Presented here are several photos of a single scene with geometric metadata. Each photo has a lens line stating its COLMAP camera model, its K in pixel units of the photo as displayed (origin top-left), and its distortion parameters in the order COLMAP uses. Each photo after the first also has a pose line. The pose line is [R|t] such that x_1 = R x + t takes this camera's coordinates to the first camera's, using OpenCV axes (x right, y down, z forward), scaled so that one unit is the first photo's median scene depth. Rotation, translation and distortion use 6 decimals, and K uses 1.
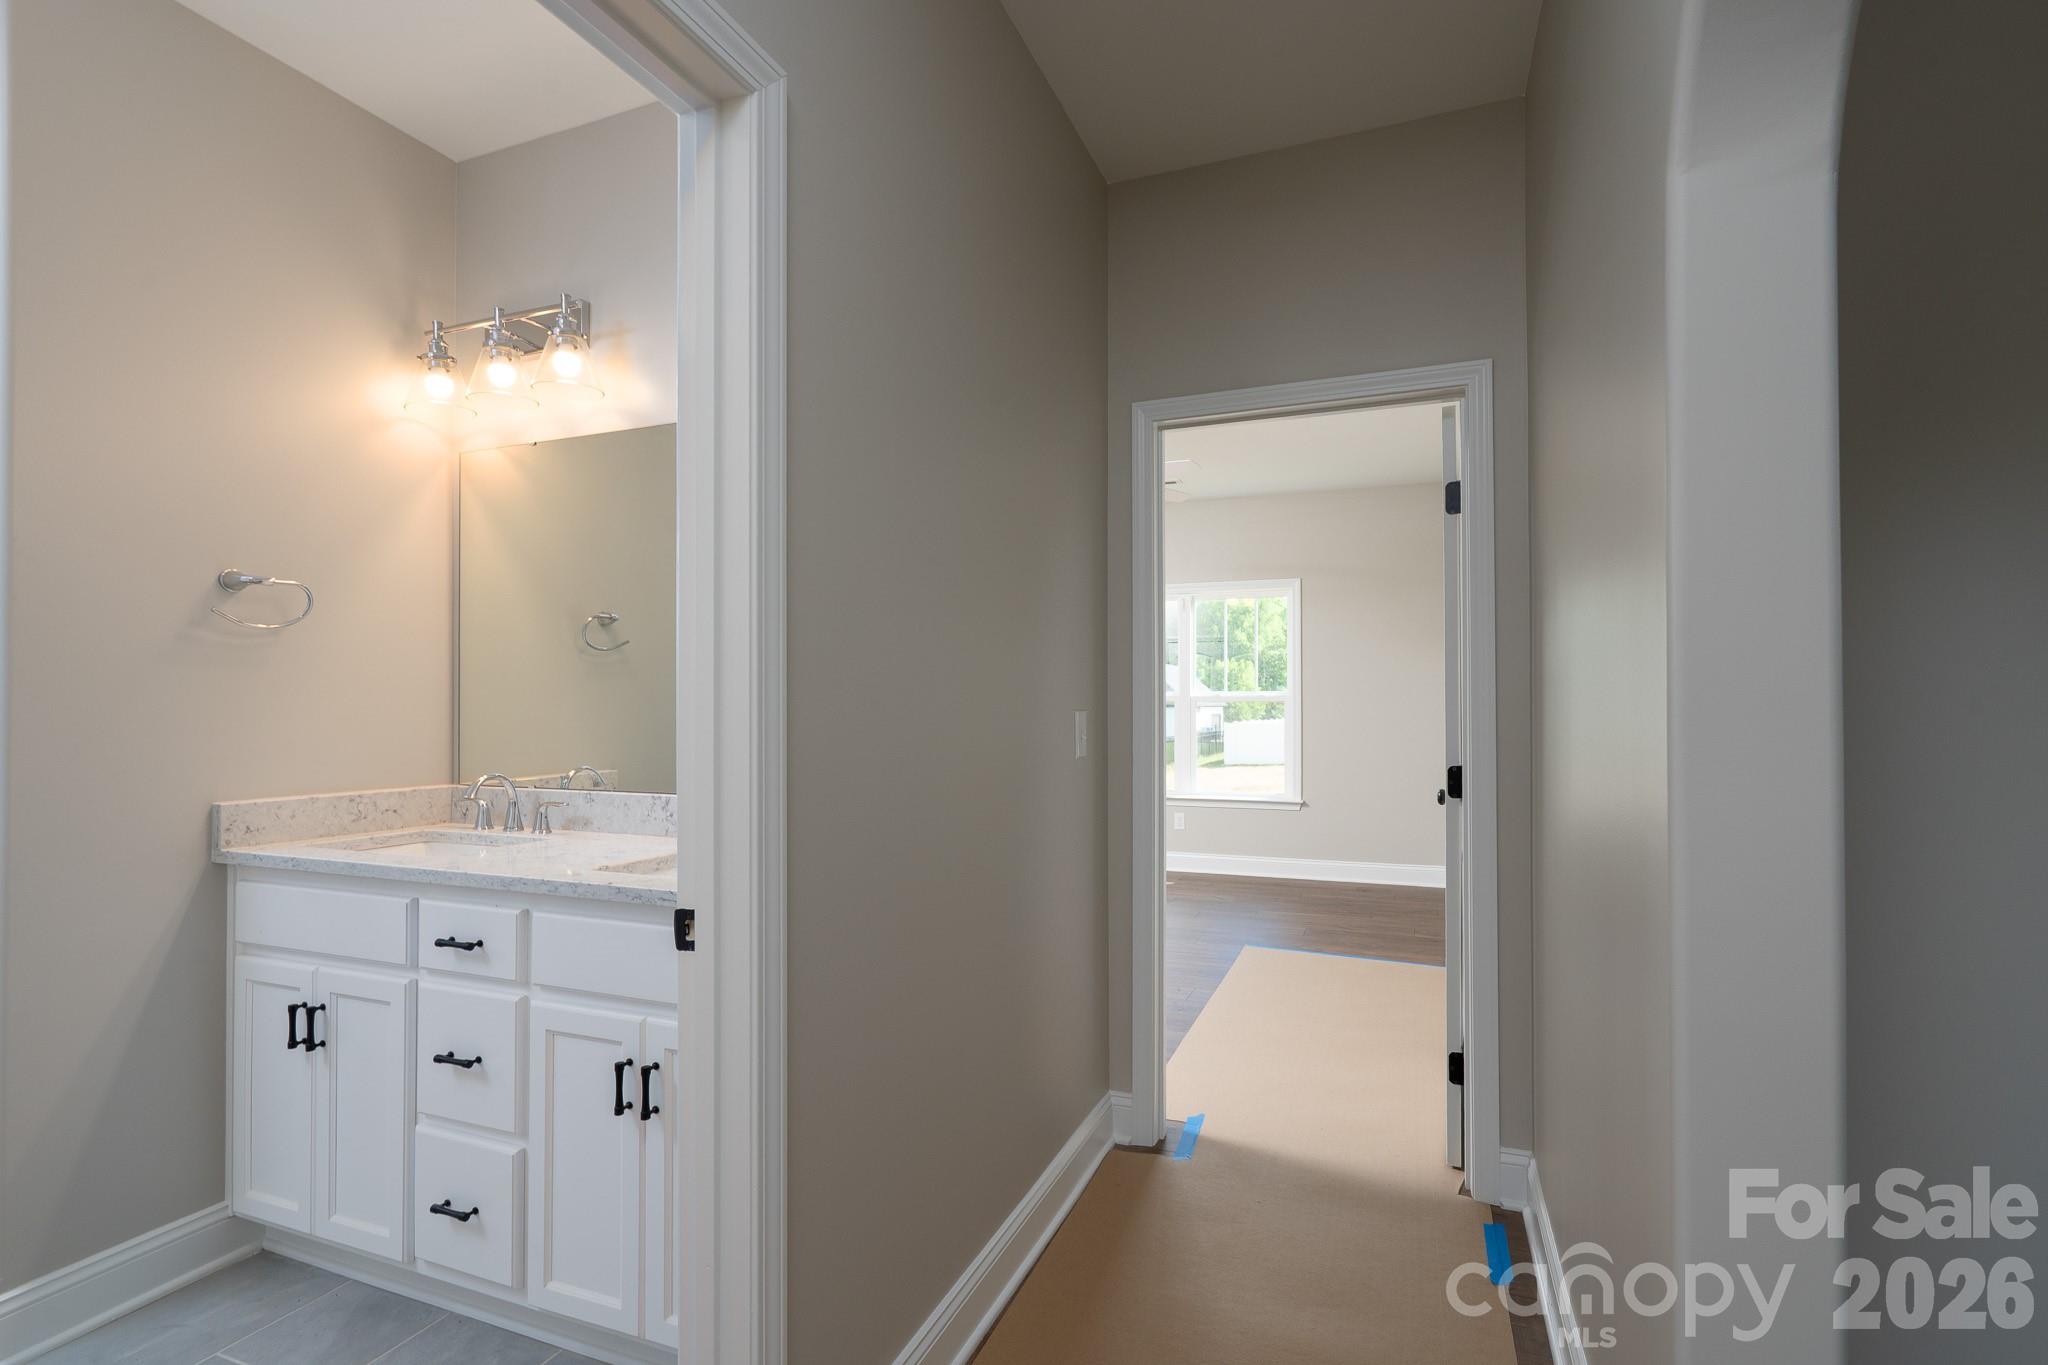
lens RADIAL K [[940.9, 0, 1022.5], [0, 940.9, 691.5], [0, 0, 1]] dist [-0.004756, 0.000827]
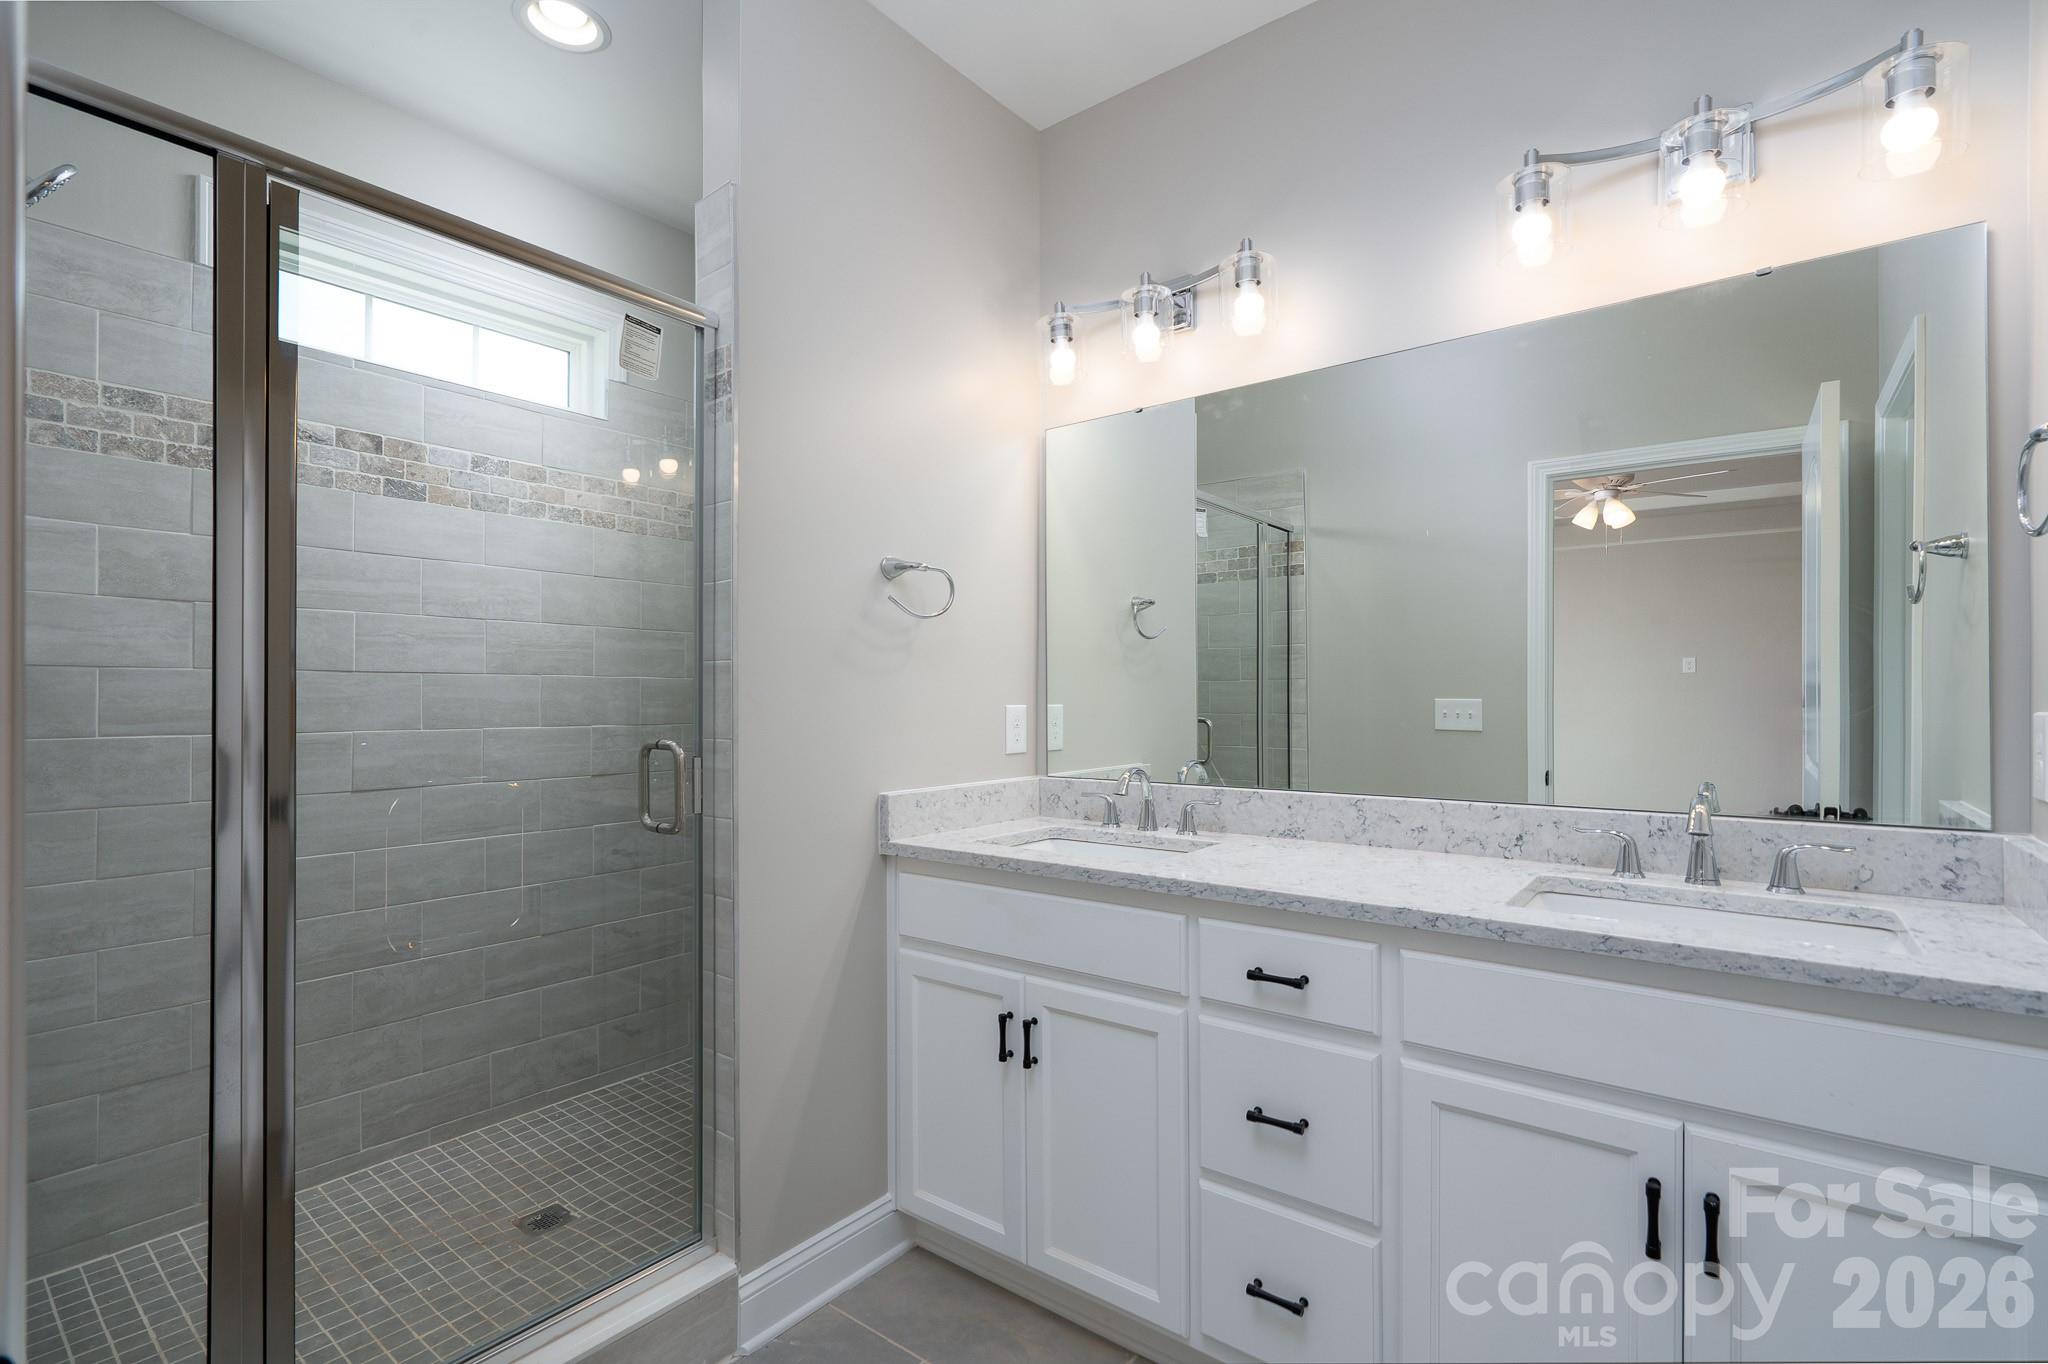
lens RADIAL K [[821.5, 0, 1069.1], [0, 821.5, 708.7], [0, 0, 1]] dist [0.010789, 0.000249]
pose [[0.979629, 0.002084, -0.200803, -0.467651], [0.003298, 0.999644, 0.026465, 0.006220], [0.200786, -0.026588, 0.979274, 0.186253]]
